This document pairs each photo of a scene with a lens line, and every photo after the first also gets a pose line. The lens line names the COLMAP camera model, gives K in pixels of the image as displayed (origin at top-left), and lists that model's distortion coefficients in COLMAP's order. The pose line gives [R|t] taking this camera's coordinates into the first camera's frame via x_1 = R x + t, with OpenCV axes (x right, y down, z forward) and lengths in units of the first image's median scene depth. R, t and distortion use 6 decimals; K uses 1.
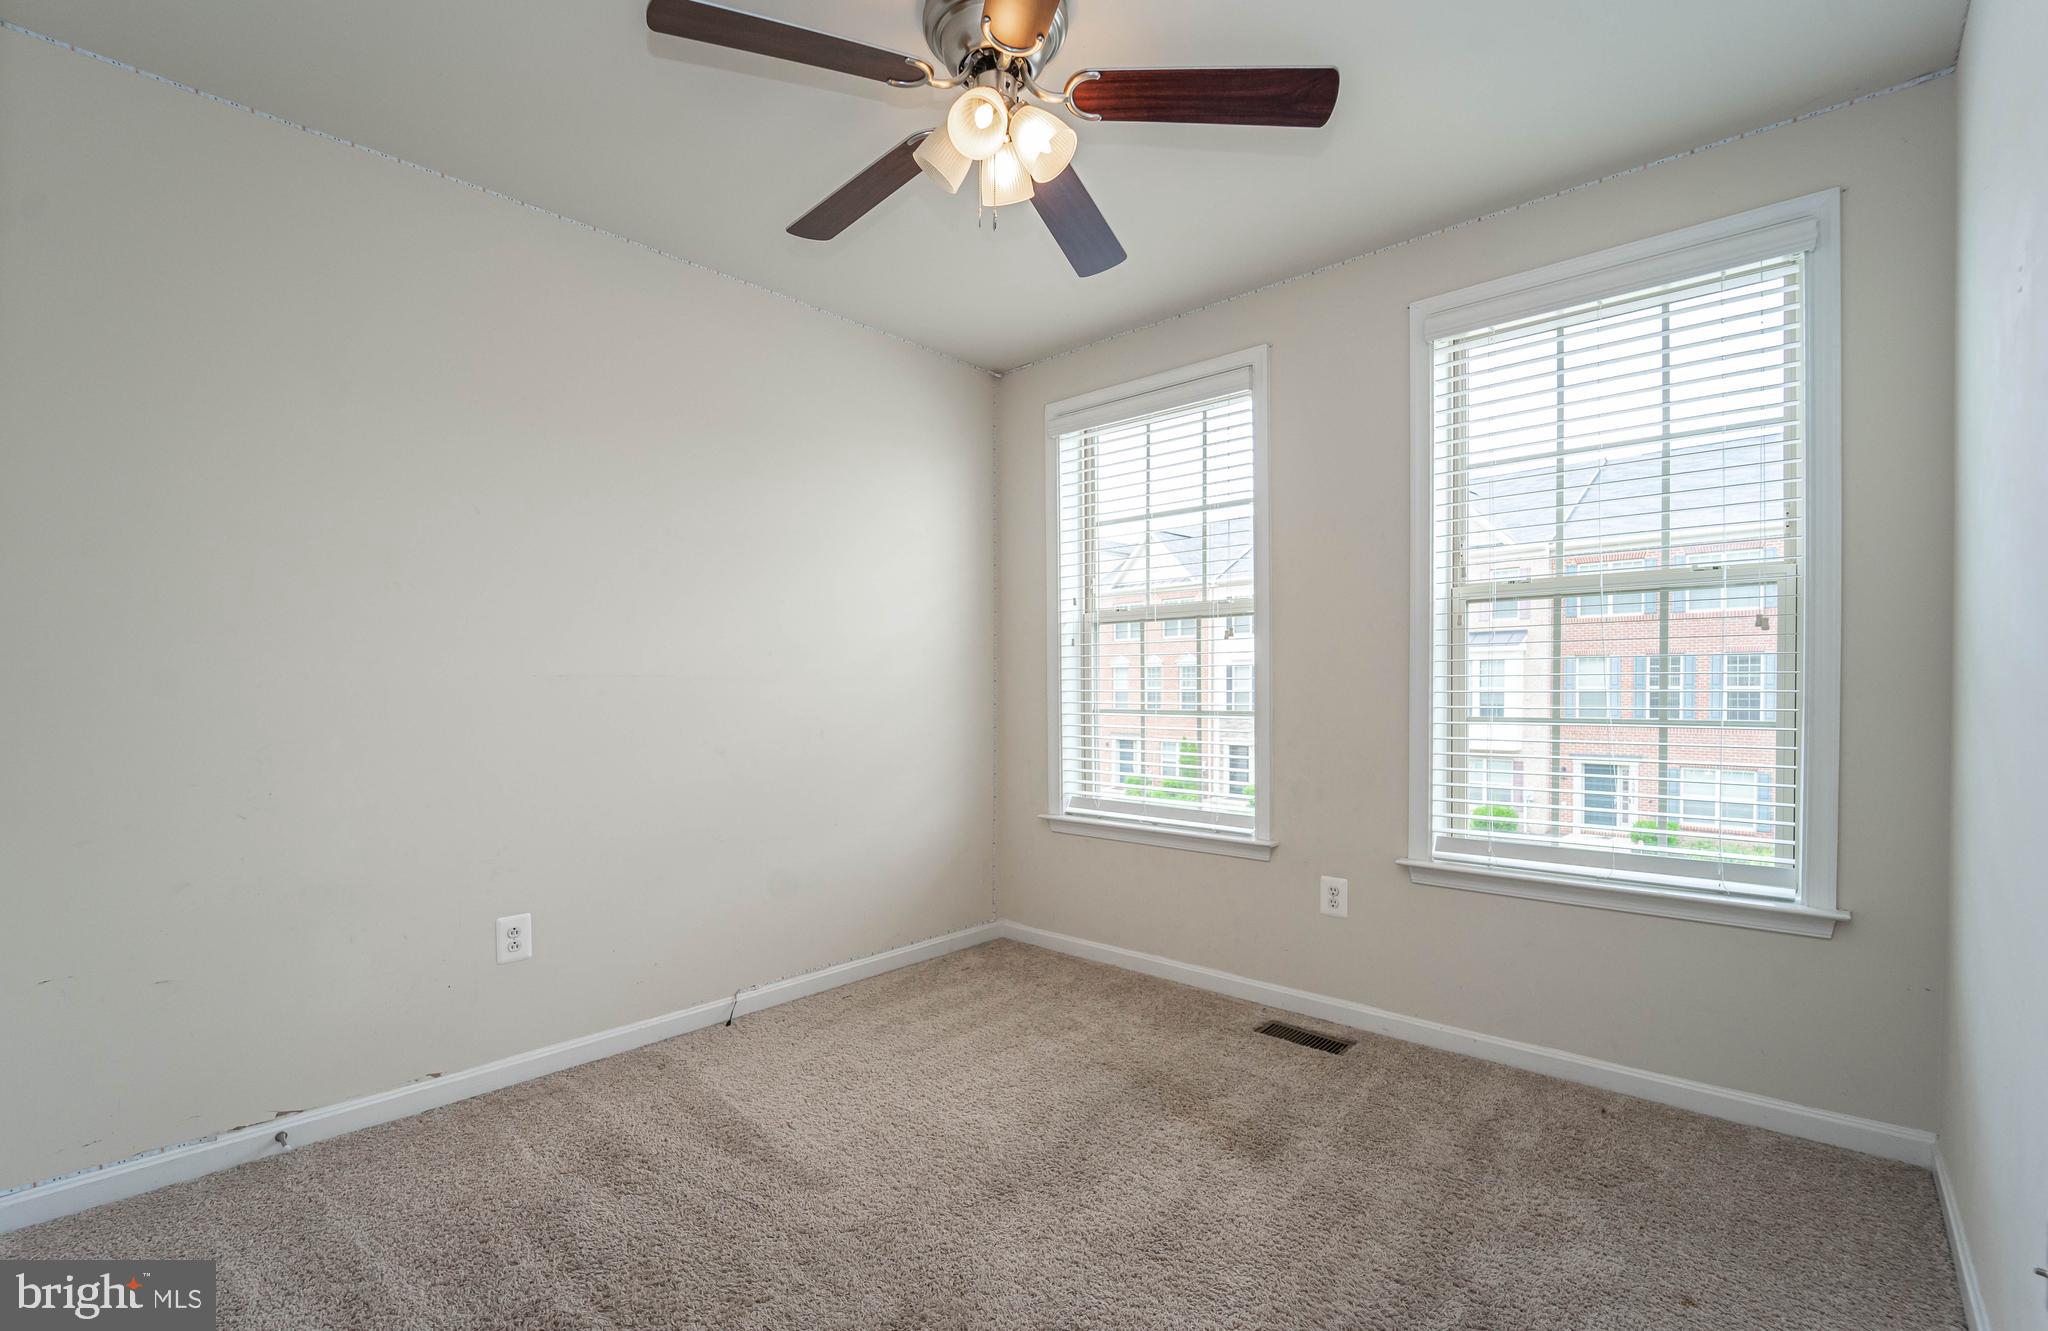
lens RADIAL K [[1193.1, 0, 1023.7], [0, 1193.1, 701.9], [0, 0, 1]] dist [0.002992, 0.000081]
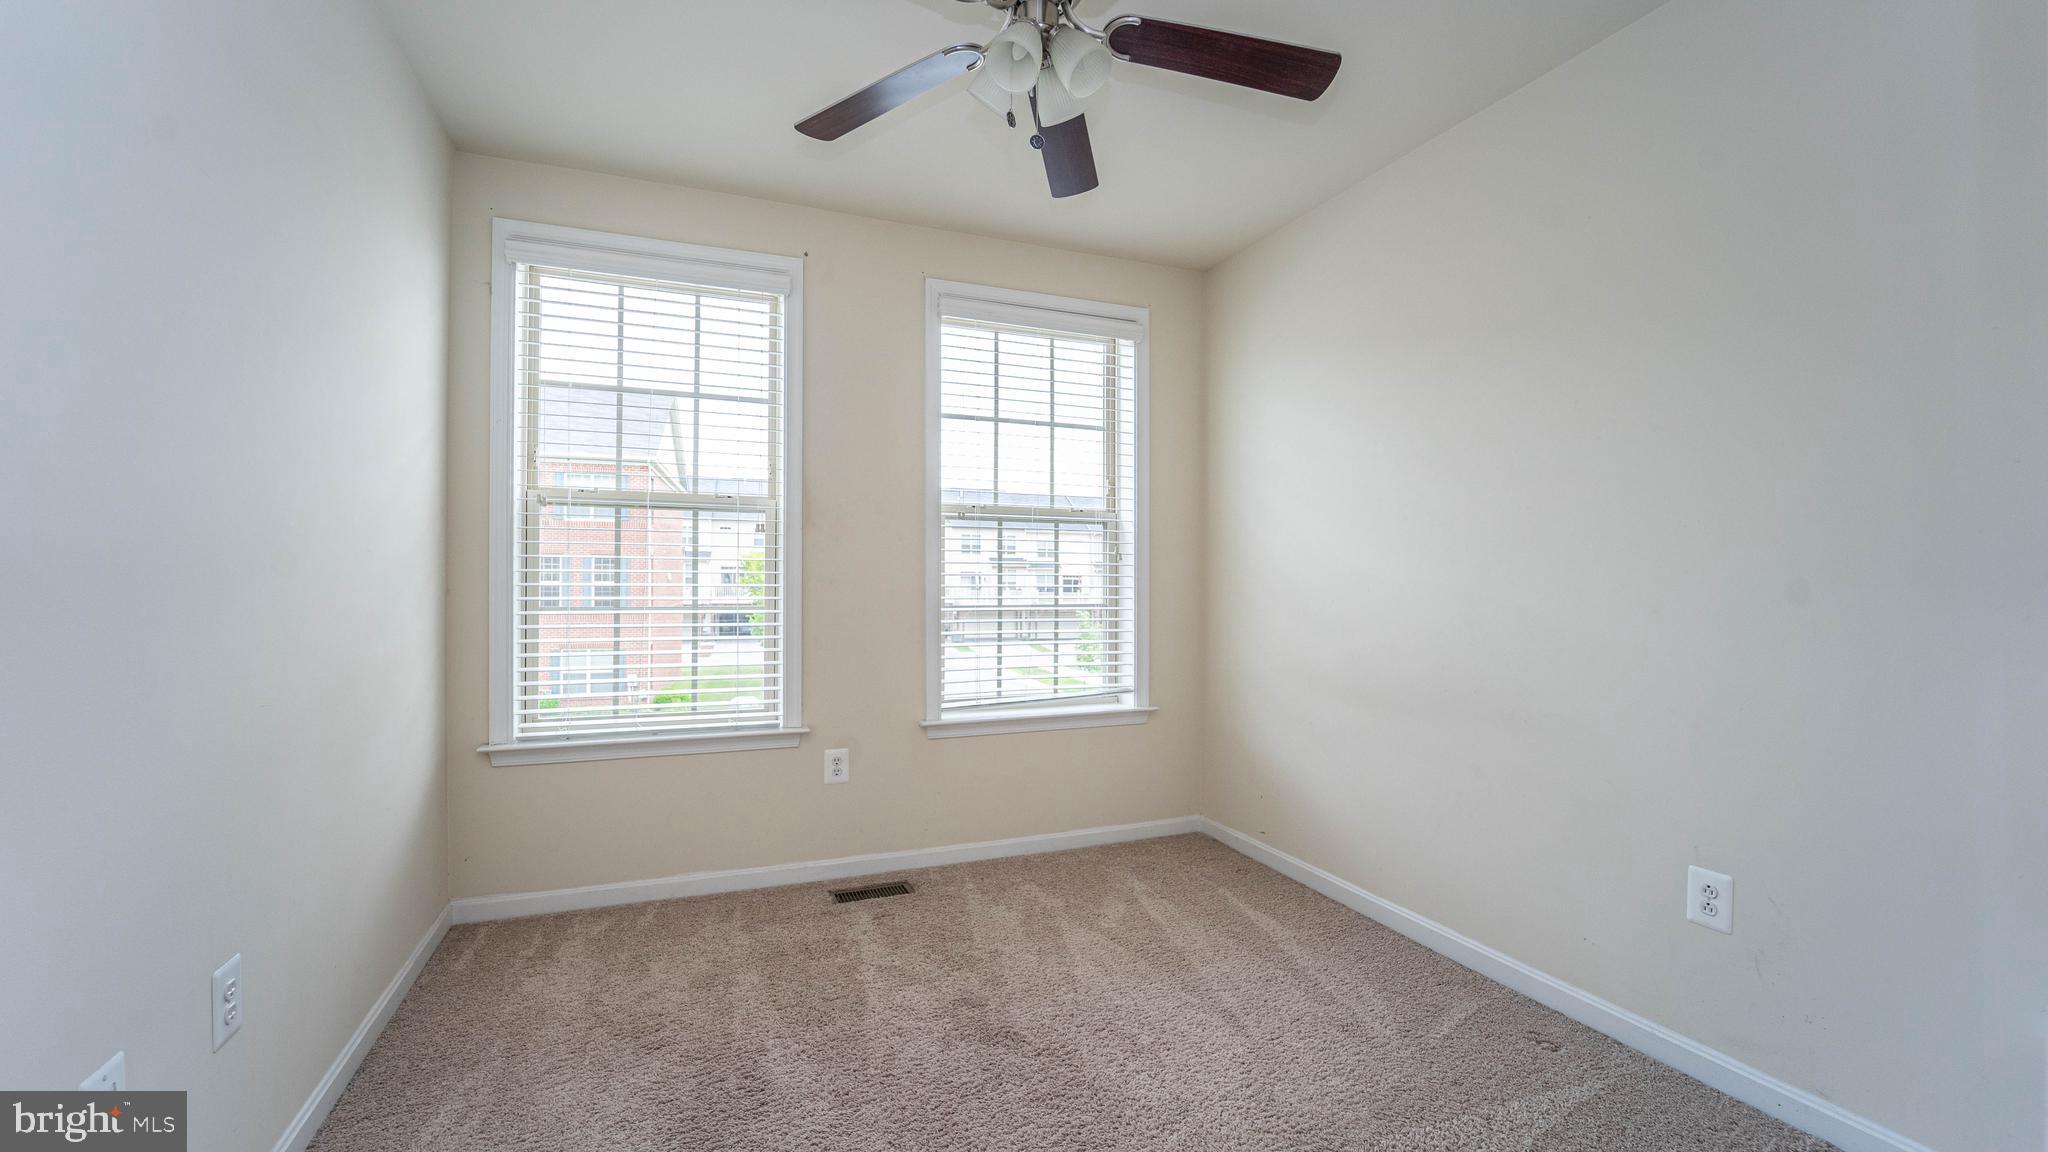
lens RADIAL K [[883.0, 0, 1024.0], [0, 883.0, 576.0], [0, 0, 1]] dist [-0.001307, 0.000018]
pose [[0.295423, 0.010685, 0.955307, -0.430368], [0.007170, 0.999885, -0.013400, -0.004416], [-0.955340, 0.010808, 0.295312, 0.508432]]
